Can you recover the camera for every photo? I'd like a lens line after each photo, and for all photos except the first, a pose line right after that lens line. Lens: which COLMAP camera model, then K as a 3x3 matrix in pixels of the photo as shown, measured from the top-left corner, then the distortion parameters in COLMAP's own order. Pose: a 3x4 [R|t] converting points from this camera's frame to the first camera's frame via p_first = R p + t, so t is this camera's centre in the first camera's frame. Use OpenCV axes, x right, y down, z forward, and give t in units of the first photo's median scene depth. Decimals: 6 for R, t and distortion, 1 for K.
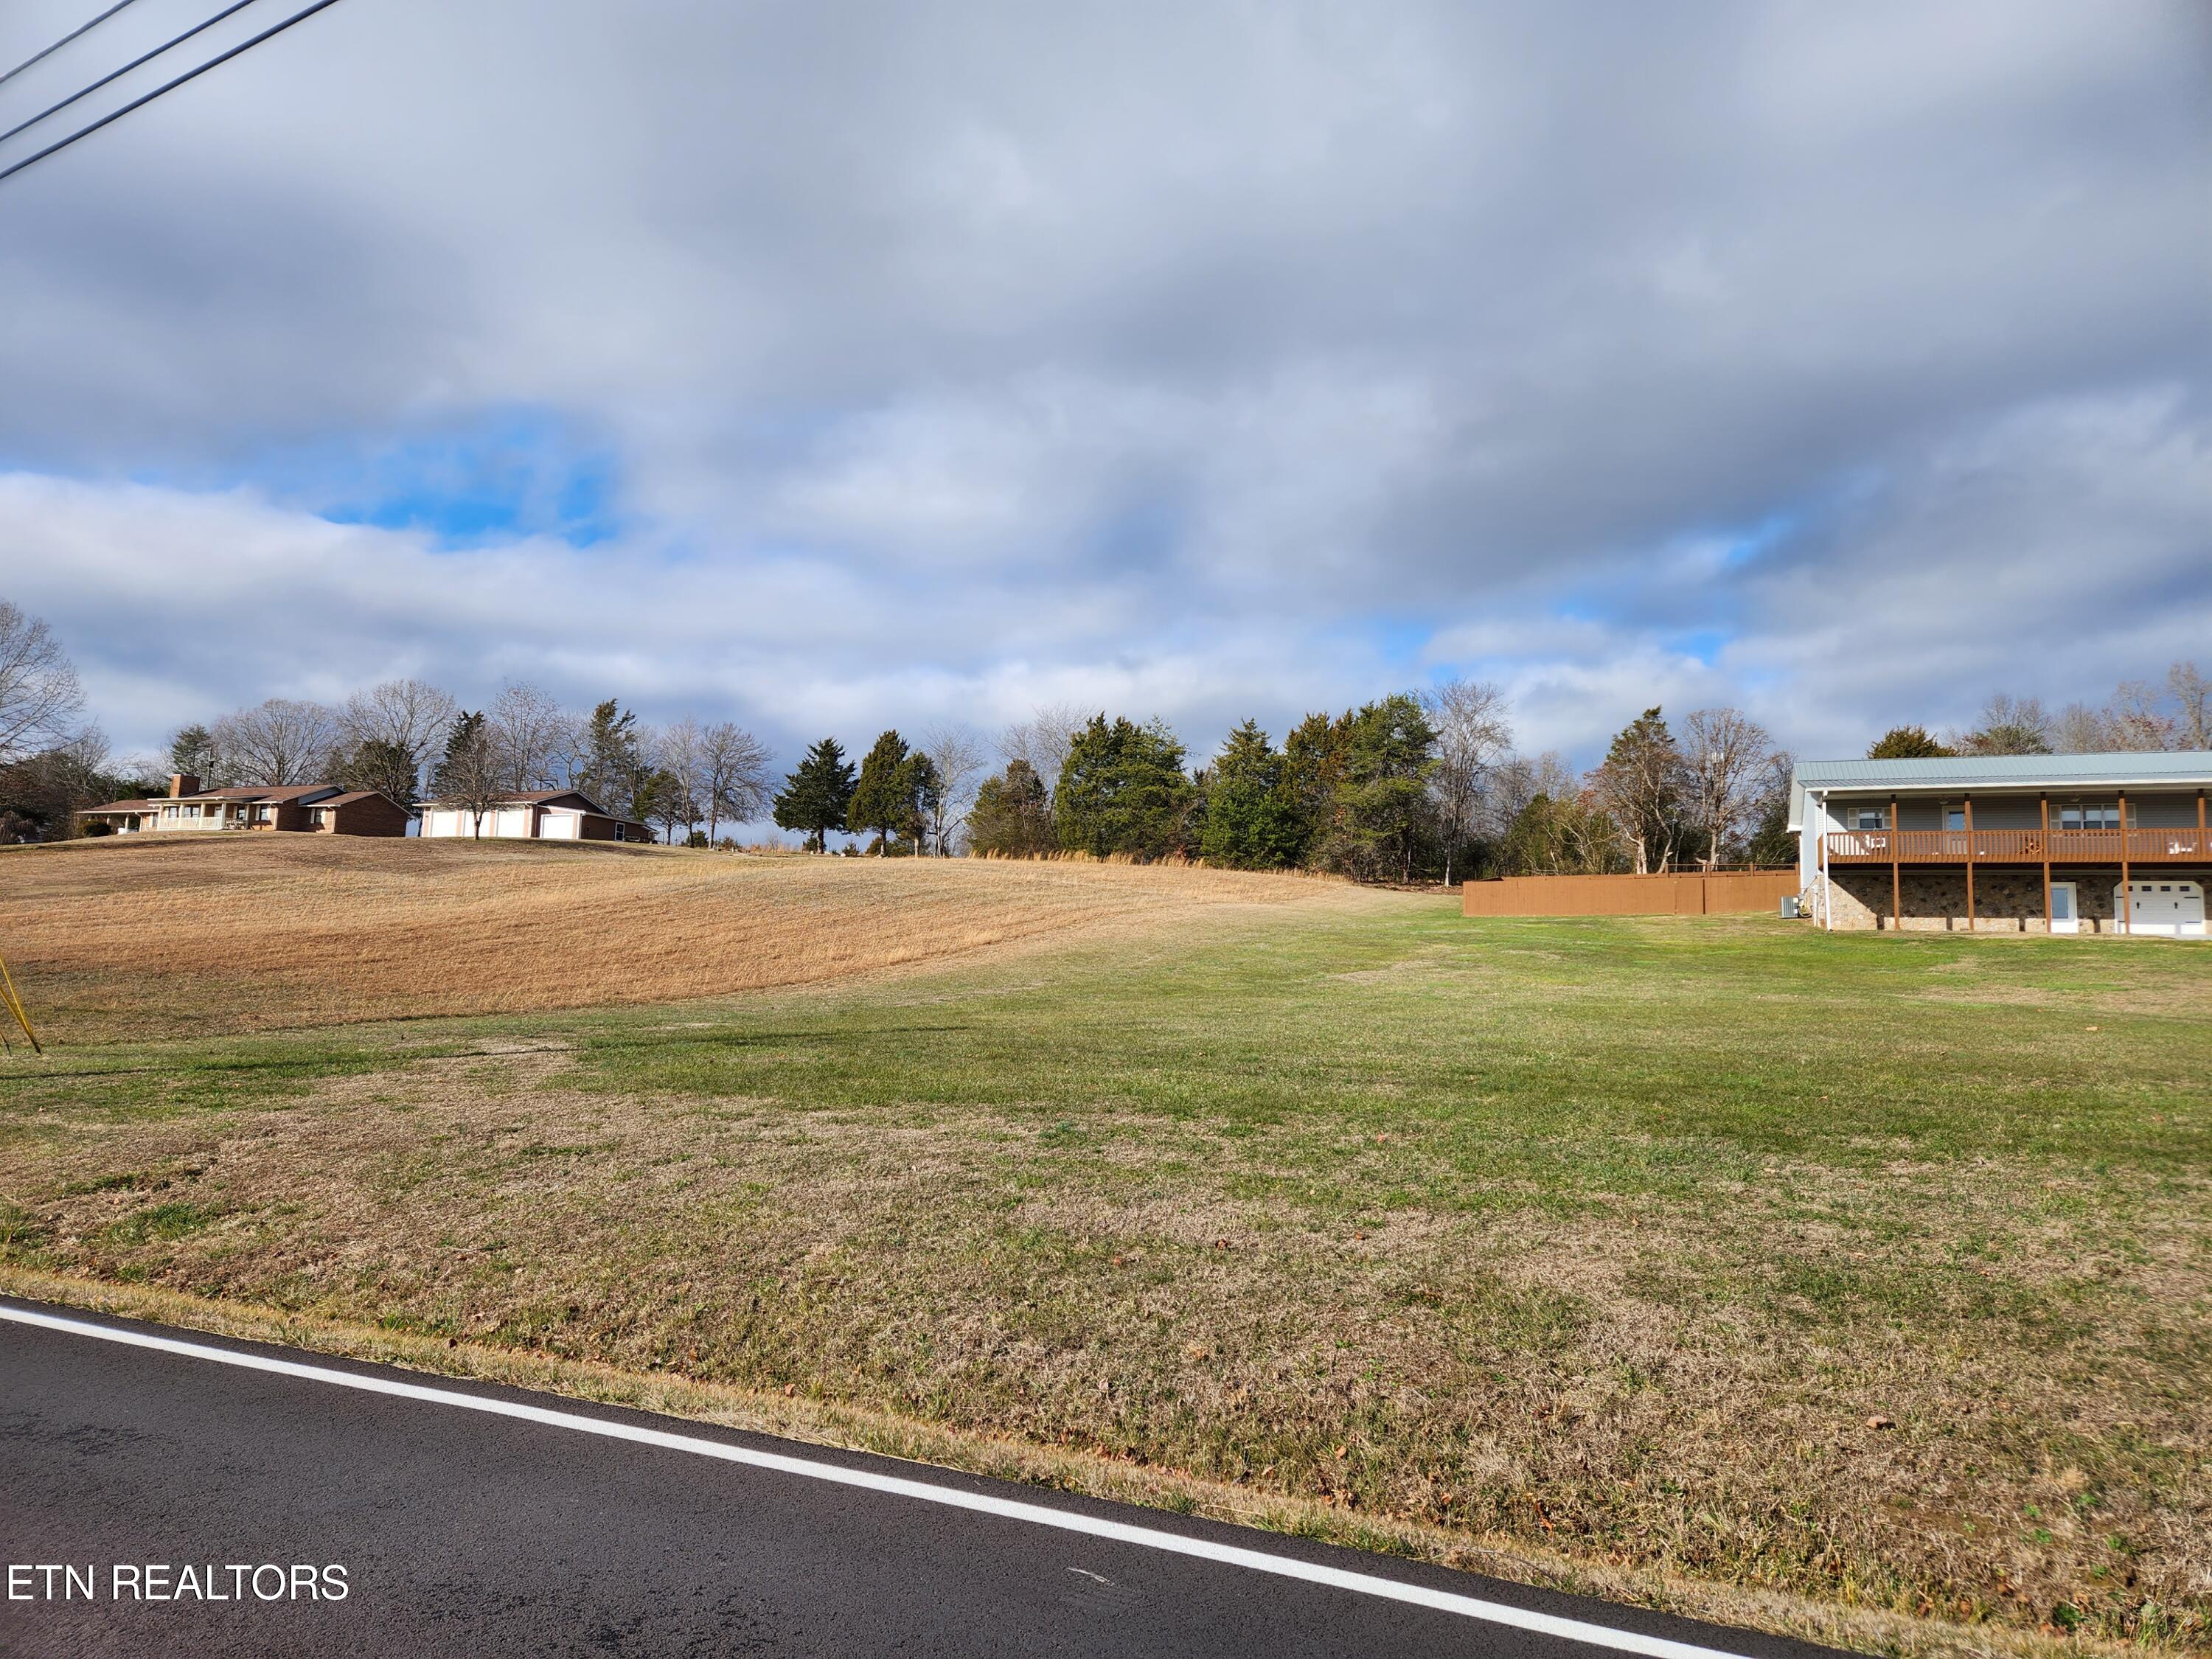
lens RADIAL K [[1449.1, 0, 1094.7], [0, 1449.1, 825.8], [0, 0, 1]] dist [0.061950, -0.020084]
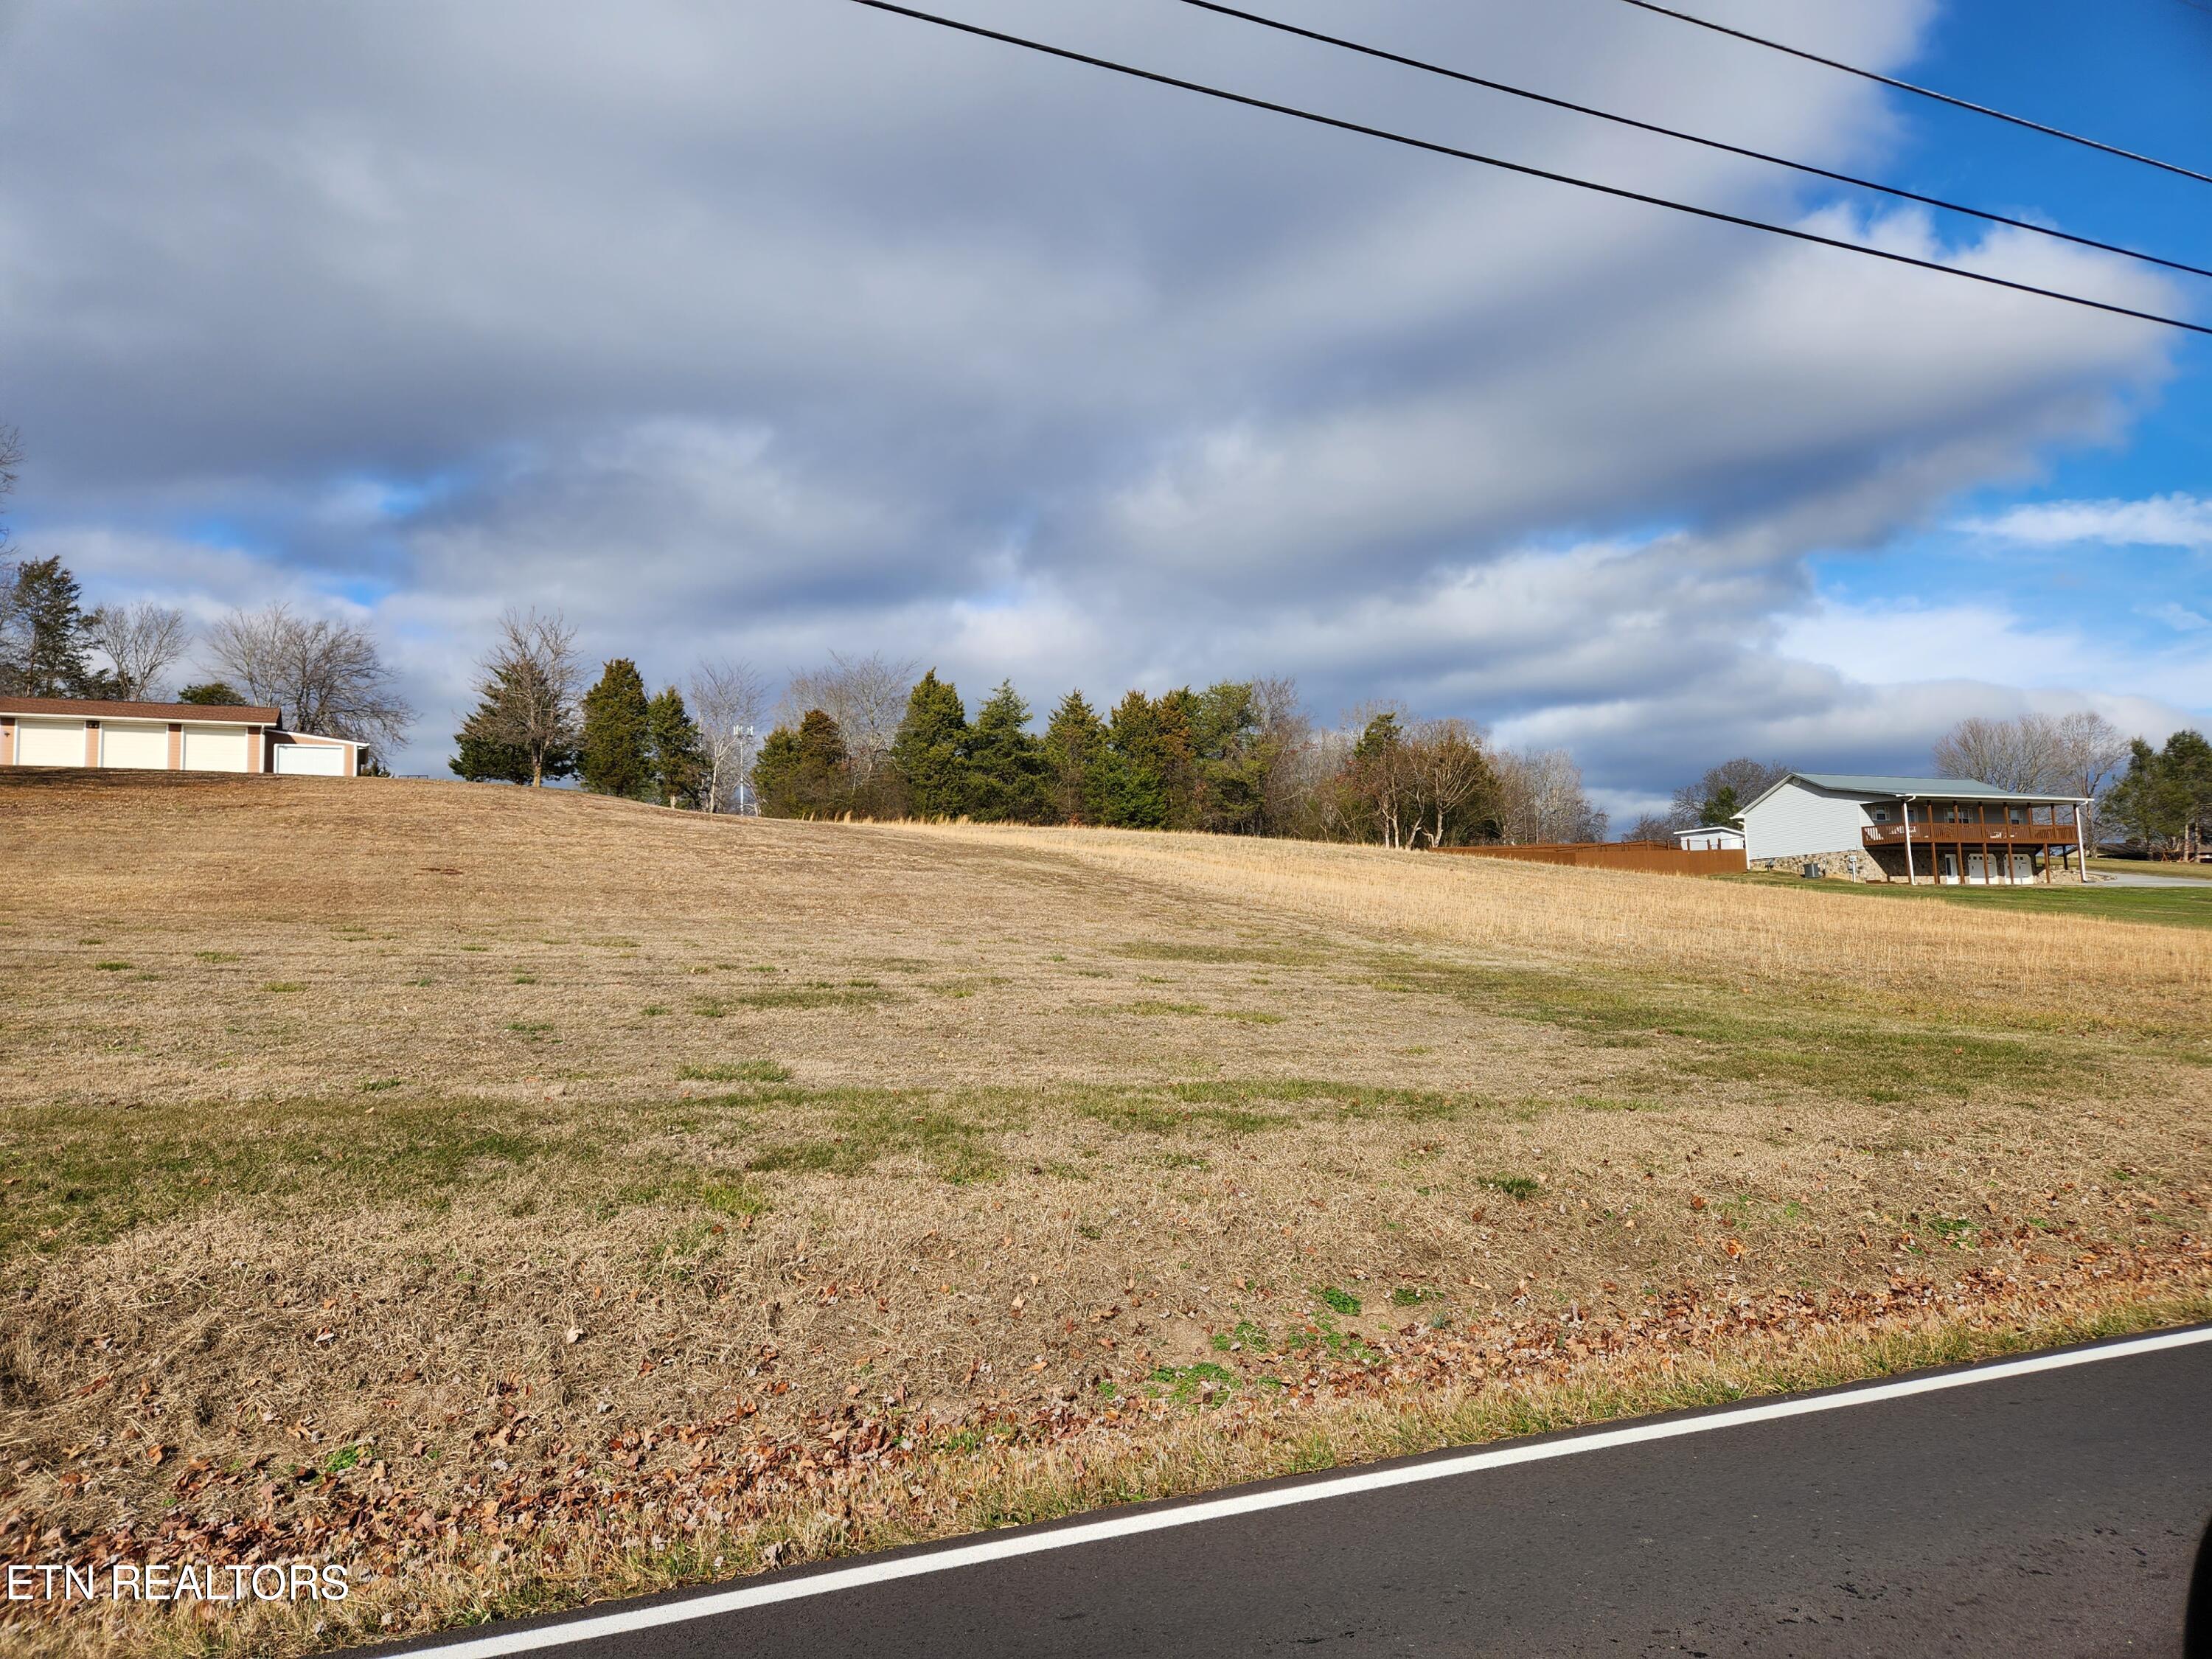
lens RADIAL K [[1457.6, 0, 1088.9], [0, 1457.6, 821.6], [0, 0, 1]] dist [0.069861, -0.039217]
pose [[0.676955, 0.016591, 0.735837, -0.647579], [-0.034074, 0.999380, 0.008815, 0.009665], [-0.735235, -0.031040, 0.677101, 0.289231]]
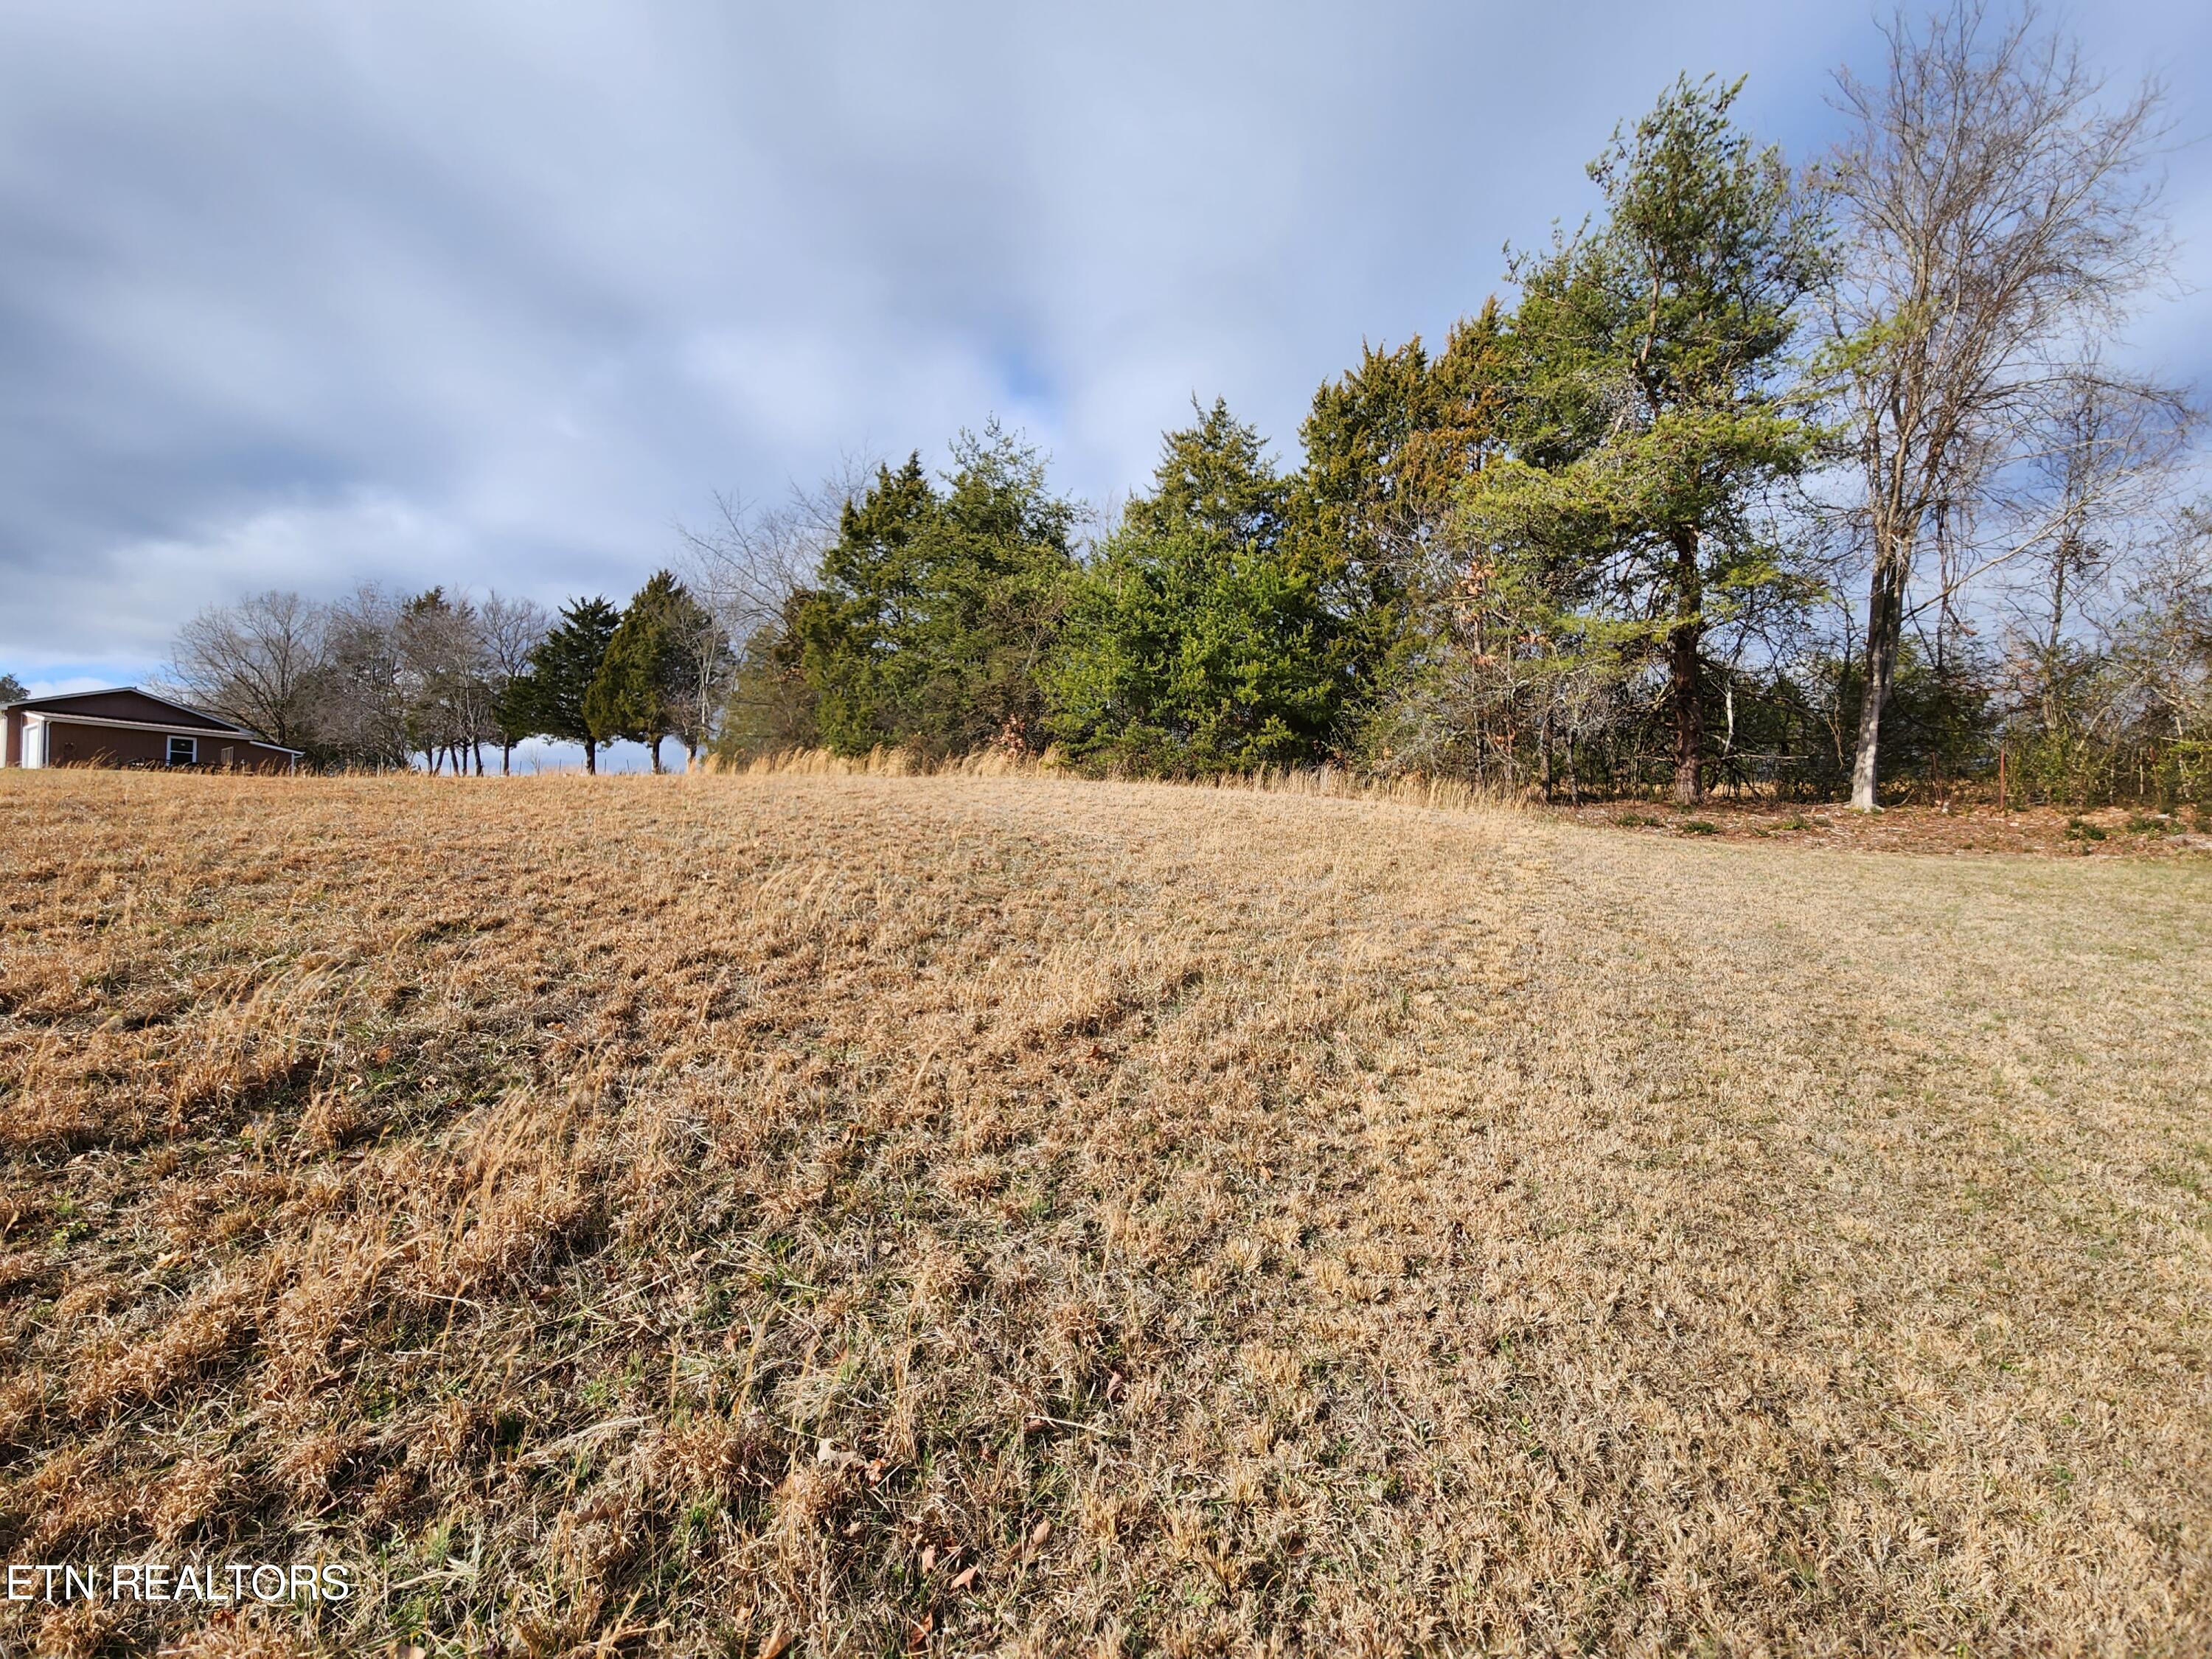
lens RADIAL K [[921.7, 0, 1090.5], [0, 921.7, 831.0], [0, 0, 1]] dist [-0.000019, -0.002491]
pose [[0.986451, -0.025277, -0.162096, 0.111049], [0.038055, 0.996364, 0.076221, 0.023912], [0.159580, -0.081357, 0.983827, 0.733263]]
